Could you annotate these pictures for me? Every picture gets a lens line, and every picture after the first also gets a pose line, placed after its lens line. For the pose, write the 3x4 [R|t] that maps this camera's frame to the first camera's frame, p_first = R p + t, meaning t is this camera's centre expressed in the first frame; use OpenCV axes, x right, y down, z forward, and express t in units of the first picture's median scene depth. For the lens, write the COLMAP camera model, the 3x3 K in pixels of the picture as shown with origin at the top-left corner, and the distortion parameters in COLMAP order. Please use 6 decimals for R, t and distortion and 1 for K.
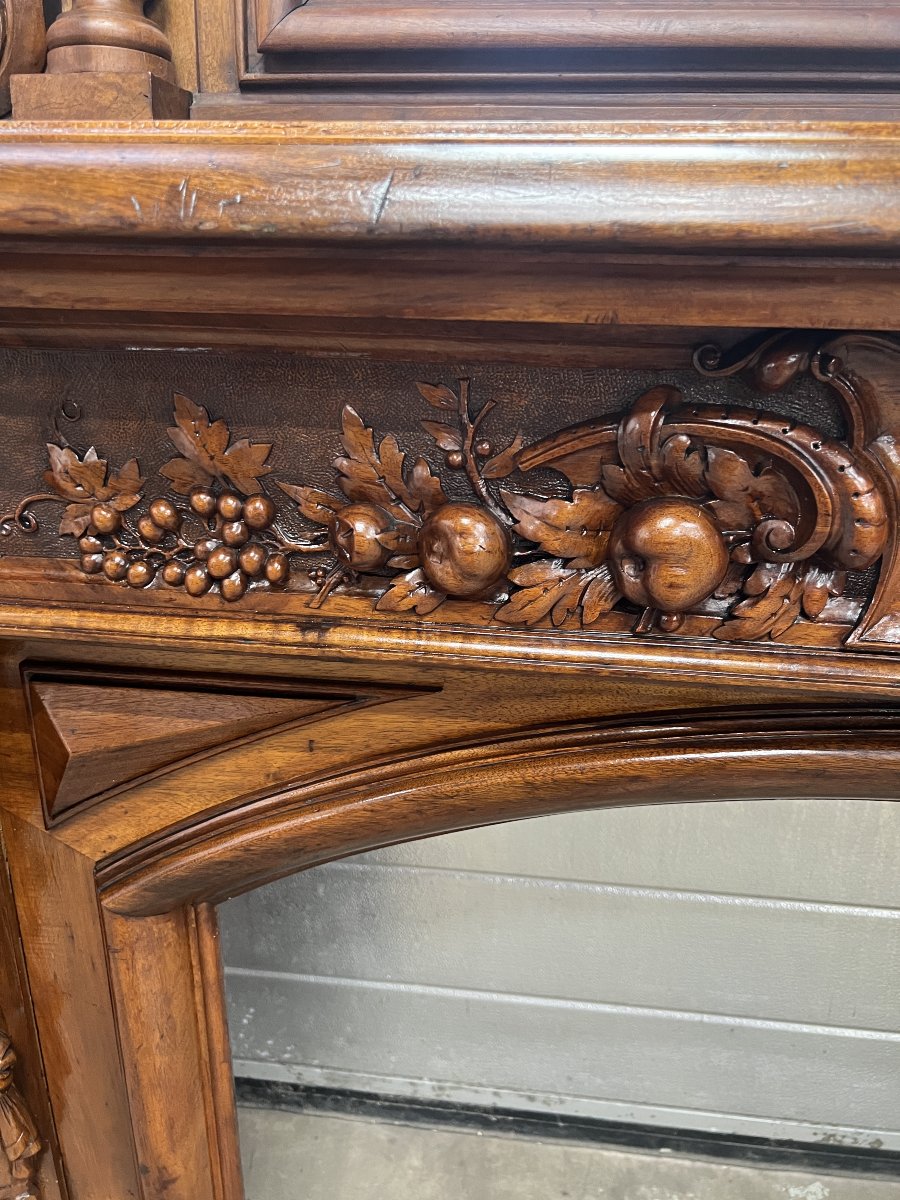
lens RADIAL K [[910.0, 0, 445.8], [0, 910.0, 603.1], [0, 0, 1]] dist [0.076501, -0.103859]
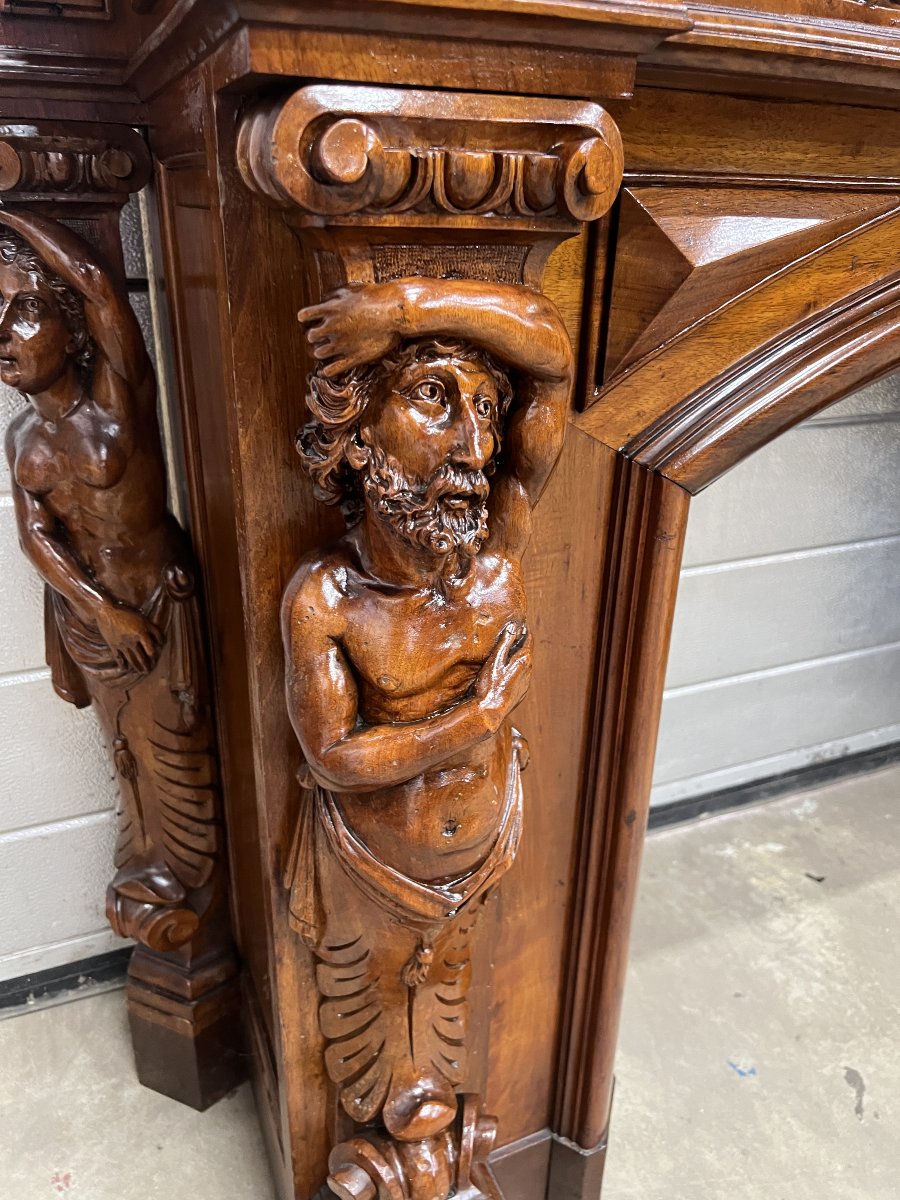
lens RADIAL K [[919.7, 0, 457.2], [0, 919.7, 604.7], [0, 0, 1]] dist [0.005387, -0.001639]
pose [[0.861607, -0.200807, 0.466165, -1.213183], [0.162721, 0.979218, 0.121057, 0.379676], [-0.480786, -0.028449, 0.876376, 0.403260]]
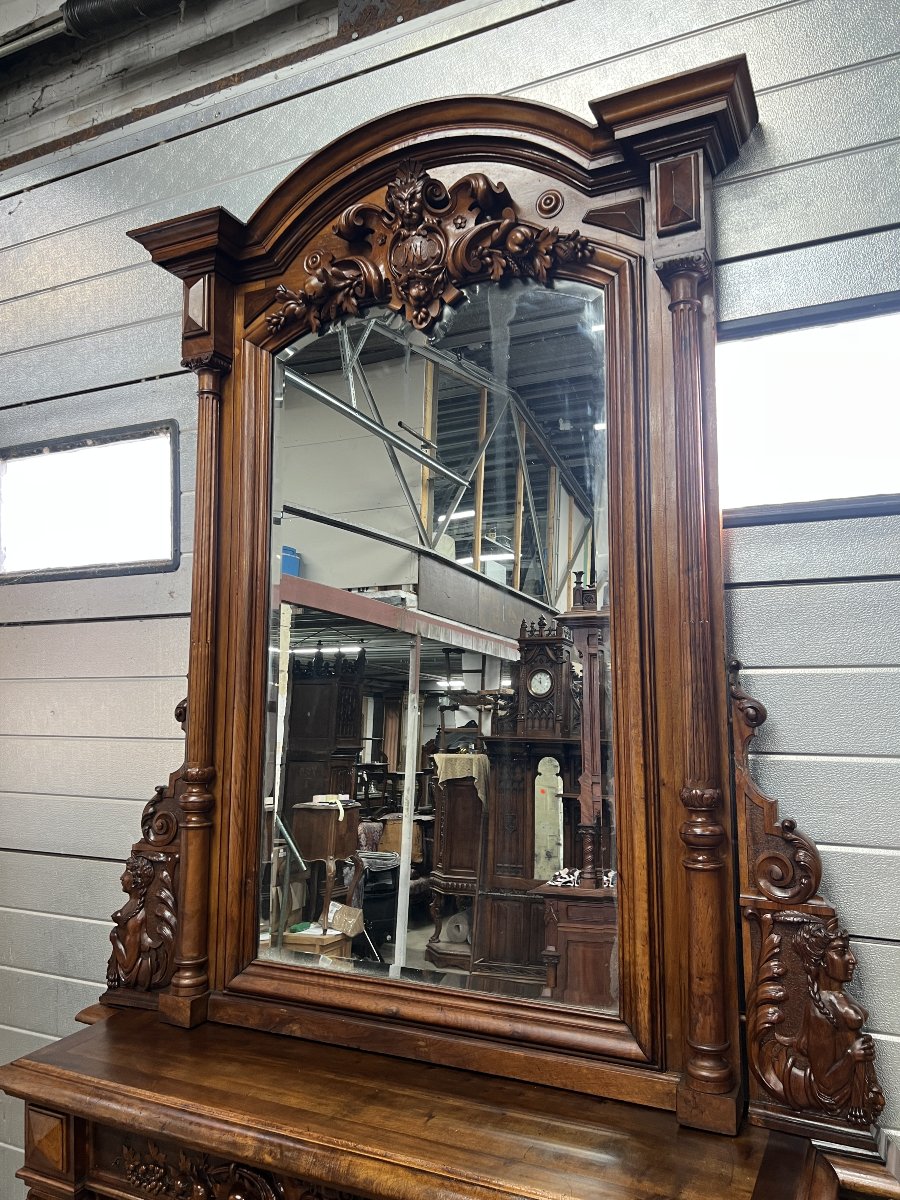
lens RADIAL K [[915.2, 0, 446.1], [0, 915.2, 596.5], [0, 0, 1]] dist [0.079045, -0.076969]
pose [[0.944084, -0.056212, -0.324878, 2.317458], [-0.081456, 0.915049, -0.395032, -0.848918], [0.319485, 0.399407, 0.859304, -2.964858]]
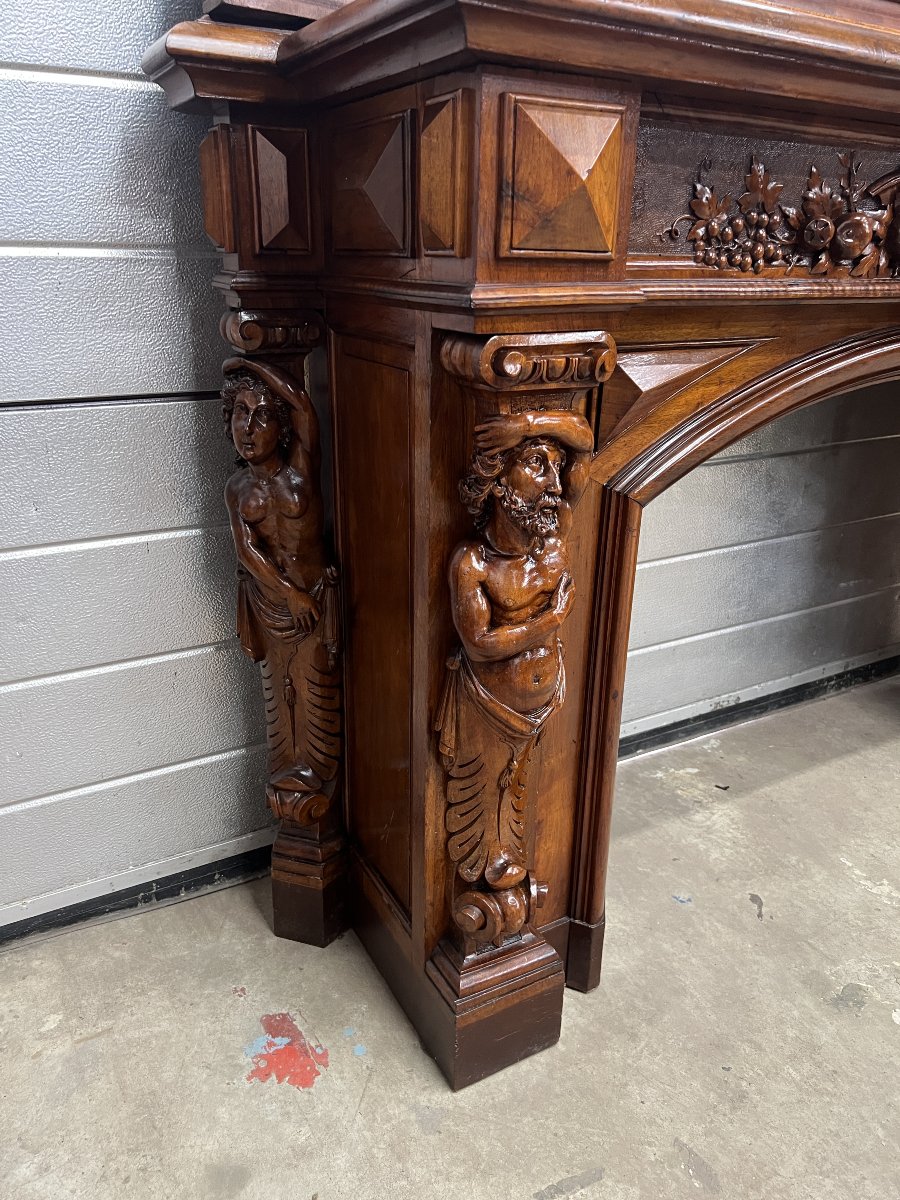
lens RADIAL K [[905.2, 0, 450.5], [0, 905.2, 605.4], [0, 0, 1]] dist [0.074880, -0.103269]
pose [[0.801921, -0.218665, 0.555976, -1.965911], [0.199225, 0.975221, 0.096199, 0.362305], [-0.563234, 0.033620, 0.825613, -0.198934]]
